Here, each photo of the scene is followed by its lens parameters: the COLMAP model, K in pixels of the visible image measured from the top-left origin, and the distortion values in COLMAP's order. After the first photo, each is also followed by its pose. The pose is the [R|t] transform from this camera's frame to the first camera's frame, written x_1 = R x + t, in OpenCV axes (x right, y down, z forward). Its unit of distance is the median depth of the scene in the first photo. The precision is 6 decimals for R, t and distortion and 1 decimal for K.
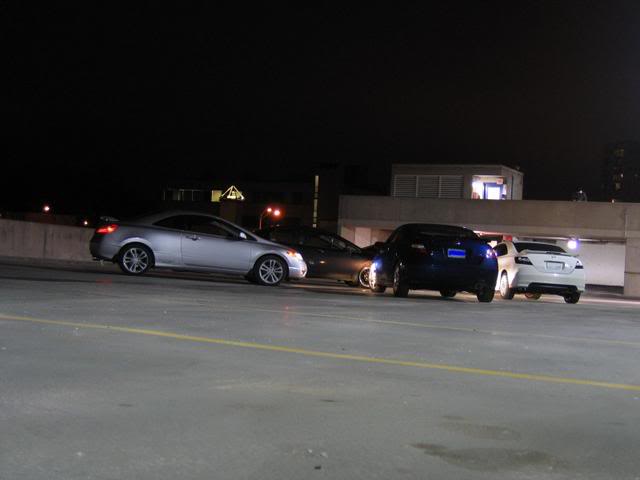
lens RADIAL K [[901.2, 0, 320.9], [0, 901.2, 241.2], [0, 0, 1]] dist [-0.102910, 0.000000]
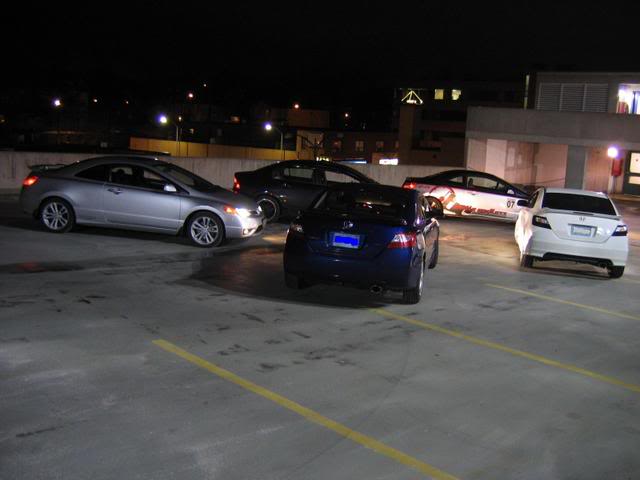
lens RADIAL K [[709.8, 0, 318.6], [0, 709.8, 238.9], [0, 0, 1]] dist [-0.115700, 0.000000]
pose [[0.938074, 0.051379, -0.342603, 0.274718], [0.004741, 0.986945, 0.160990, -0.065619], [0.346402, -0.152645, 0.925584, 0.415736]]
